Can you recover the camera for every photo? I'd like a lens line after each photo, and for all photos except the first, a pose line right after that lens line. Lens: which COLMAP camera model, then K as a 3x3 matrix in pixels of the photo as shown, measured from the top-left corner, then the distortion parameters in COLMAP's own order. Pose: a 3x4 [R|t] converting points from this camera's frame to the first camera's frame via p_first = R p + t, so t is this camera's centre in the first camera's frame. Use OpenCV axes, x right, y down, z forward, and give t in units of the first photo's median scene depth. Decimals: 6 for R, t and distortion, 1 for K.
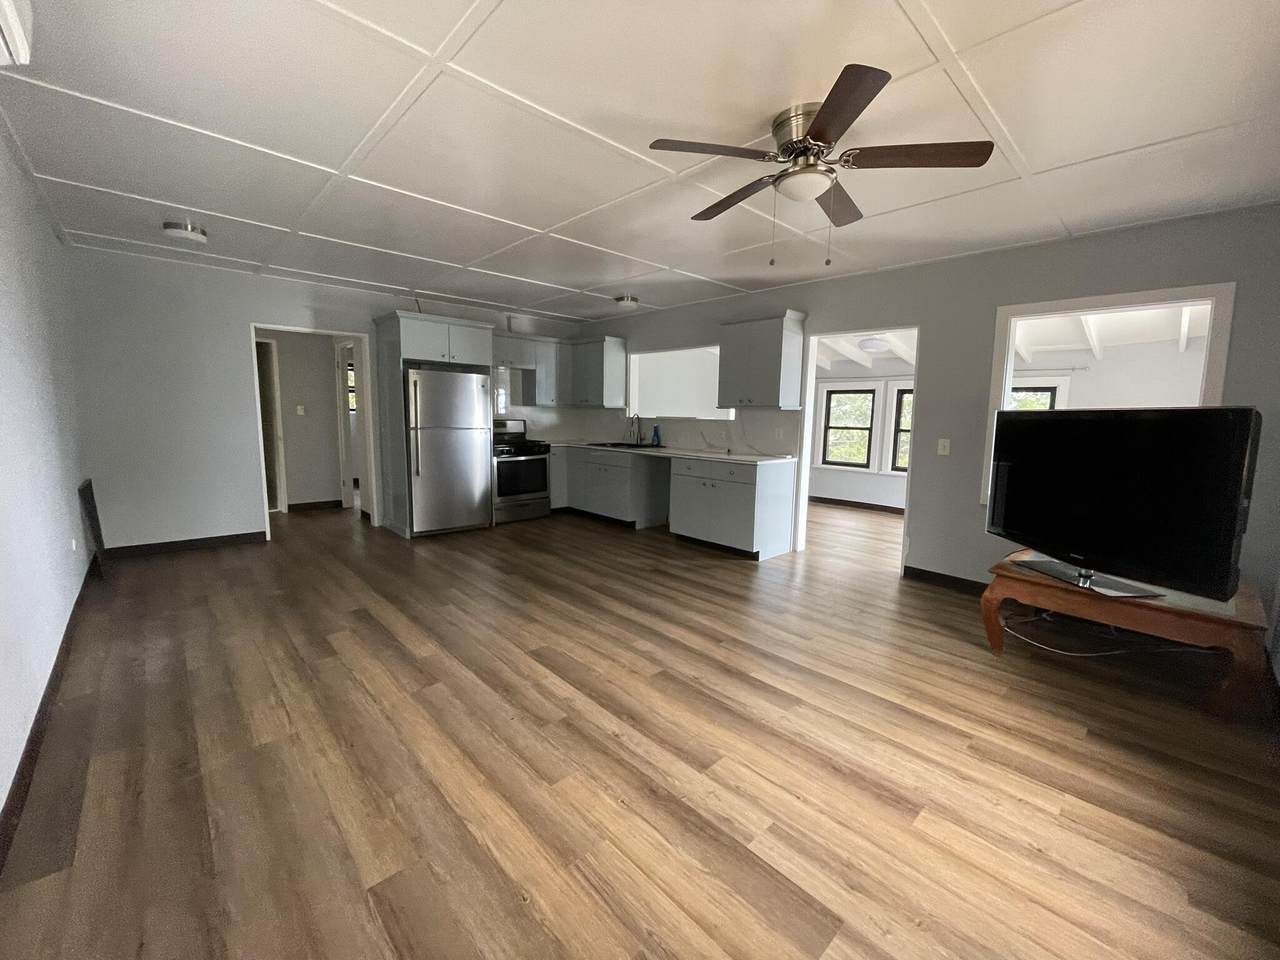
lens RADIAL K [[514.6, 0, 639.2], [0, 514.6, 486.7], [0, 0, 1]] dist [-0.002300, -0.001666]
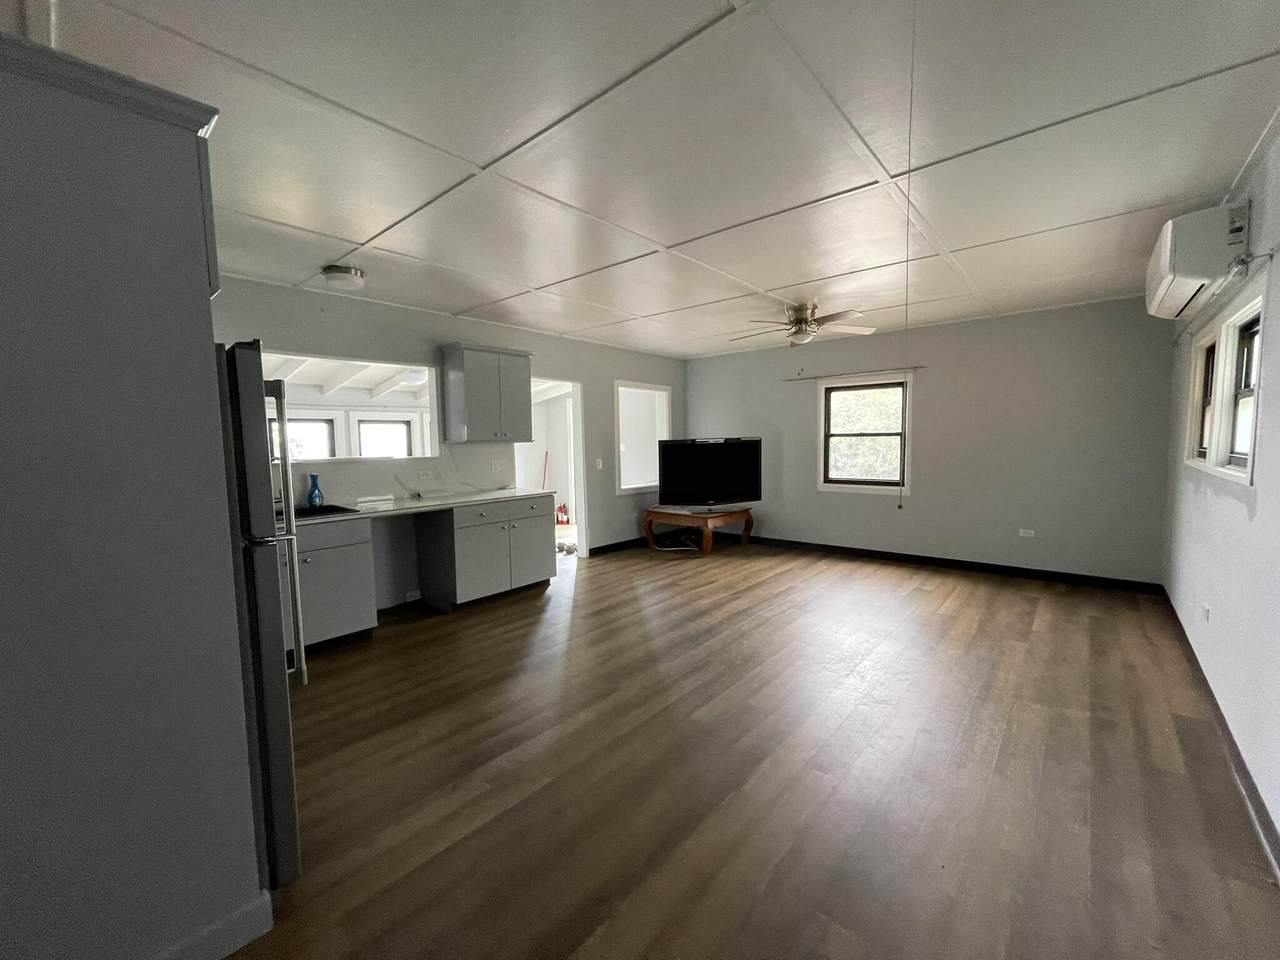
lens RADIAL K [[514.6, 0, 640.1], [0, 514.6, 473.7], [0, 0, 1]] dist [-0.002300, -0.001666]
pose [[-0.102496, -0.084197, 0.991164, -1.274406], [0.156469, 0.982643, 0.099654, -0.245257], [-0.982350, 0.165300, -0.087543, 1.373026]]
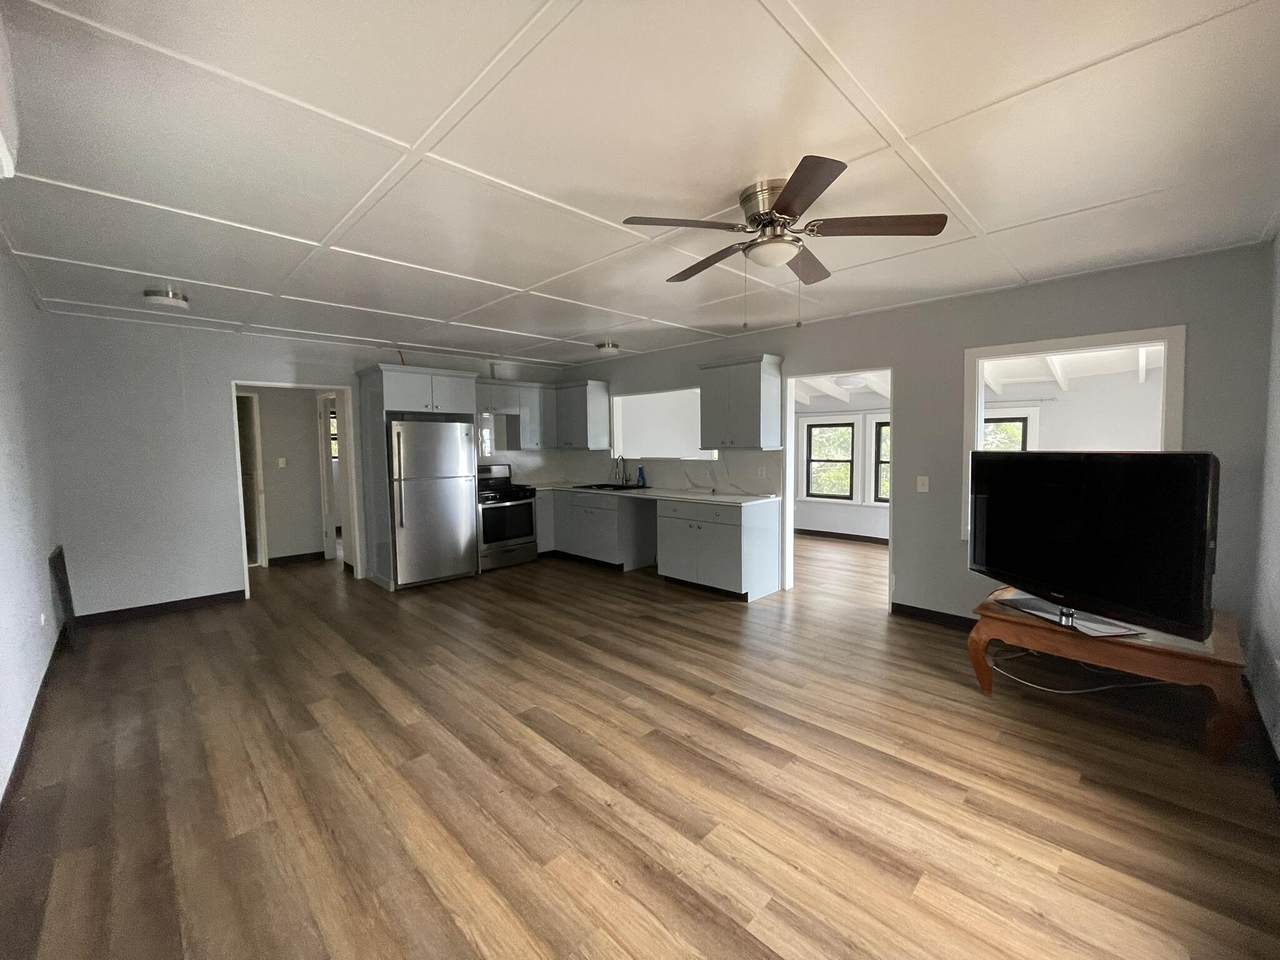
lens RADIAL K [[514.6, 0, 639.8], [0, 514.6, 486.6], [0, 0, 1]] dist [-0.002300, -0.001666]
pose [[0.999145, -0.031706, 0.026544, 0.005652], [0.033194, 0.997785, -0.057645, -0.044758], [-0.024658, 0.058477, 0.997984, -0.006686]]
